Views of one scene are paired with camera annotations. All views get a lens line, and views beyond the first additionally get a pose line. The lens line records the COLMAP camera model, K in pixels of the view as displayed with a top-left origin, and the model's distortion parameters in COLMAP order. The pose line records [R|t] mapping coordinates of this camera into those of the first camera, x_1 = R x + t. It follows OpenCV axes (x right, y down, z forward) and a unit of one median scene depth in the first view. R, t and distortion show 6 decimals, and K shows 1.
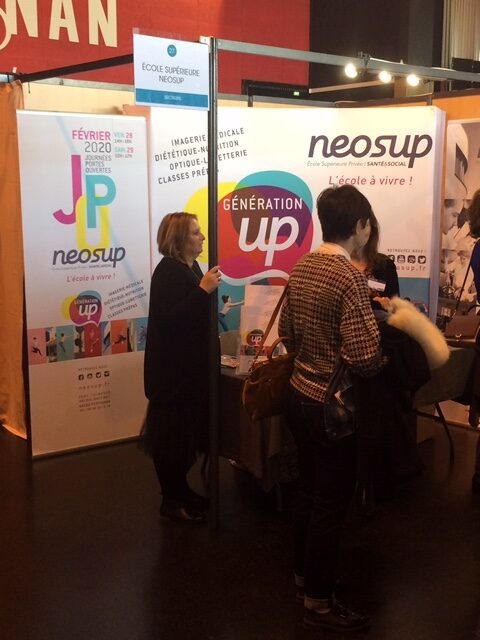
lens RADIAL K [[852.5, 0, 239.9], [0, 852.5, 315.6], [0, 0, 1]] dist [0.047334, 0.000000]
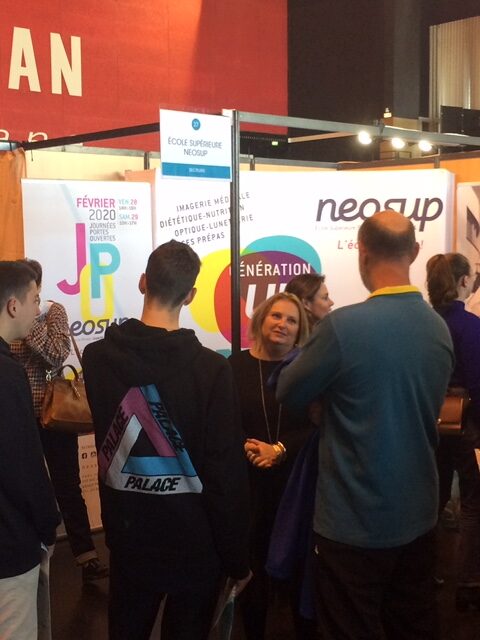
lens RADIAL K [[976.9, 0, 240.8], [0, 976.9, 323.8], [0, 0, 1]] dist [0.028548, 0.000000]
pose [[0.998610, -0.015874, 0.050252, -0.064930], [0.018909, 0.997988, -0.060514, -0.004322], [-0.049190, 0.061380, 0.996902, -0.095225]]
